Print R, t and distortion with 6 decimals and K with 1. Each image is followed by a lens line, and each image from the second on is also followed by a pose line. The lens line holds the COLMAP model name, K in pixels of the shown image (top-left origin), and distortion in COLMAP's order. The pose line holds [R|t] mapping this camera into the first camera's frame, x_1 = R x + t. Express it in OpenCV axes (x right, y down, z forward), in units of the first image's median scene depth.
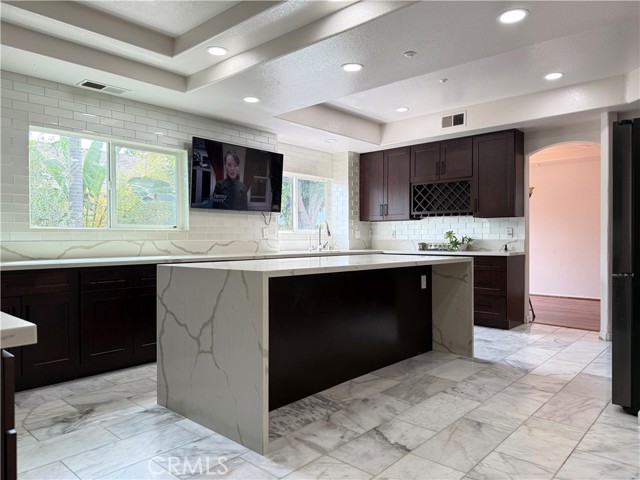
lens RADIAL K [[445.8, 0, 321.8], [0, 445.8, 240.6], [0, 0, 1]] dist [0.051257, -0.002710]
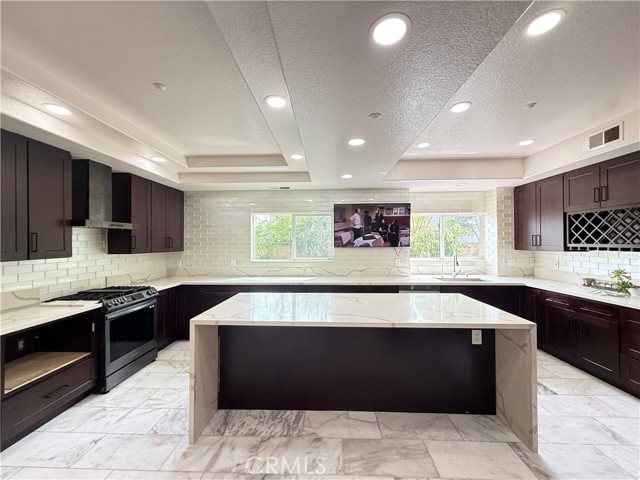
lens RADIAL K [[255.1, 0, 320.0], [0, 255.1, 240.0], [0, 0, 1]] dist [0.000644, 0.000113]
pose [[0.644811, -0.007786, -0.764302, 0.312183], [-0.001257, 0.999936, -0.011247, -0.074049], [0.764341, 0.008213, 0.644760, 0.305127]]
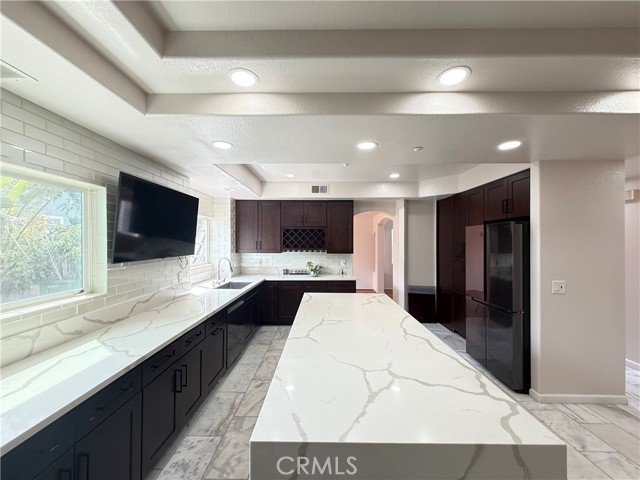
lens RADIAL K [[255.1, 0, 320.0], [0, 255.1, 240.0], [0, 0, 1]] dist [0.000644, 0.000113]
pose [[0.755760, 0.008177, 0.654798, -0.256324], [-0.000659, 0.999931, -0.011726, -0.090002], [-0.654848, 0.008431, 0.755713, 0.369355]]
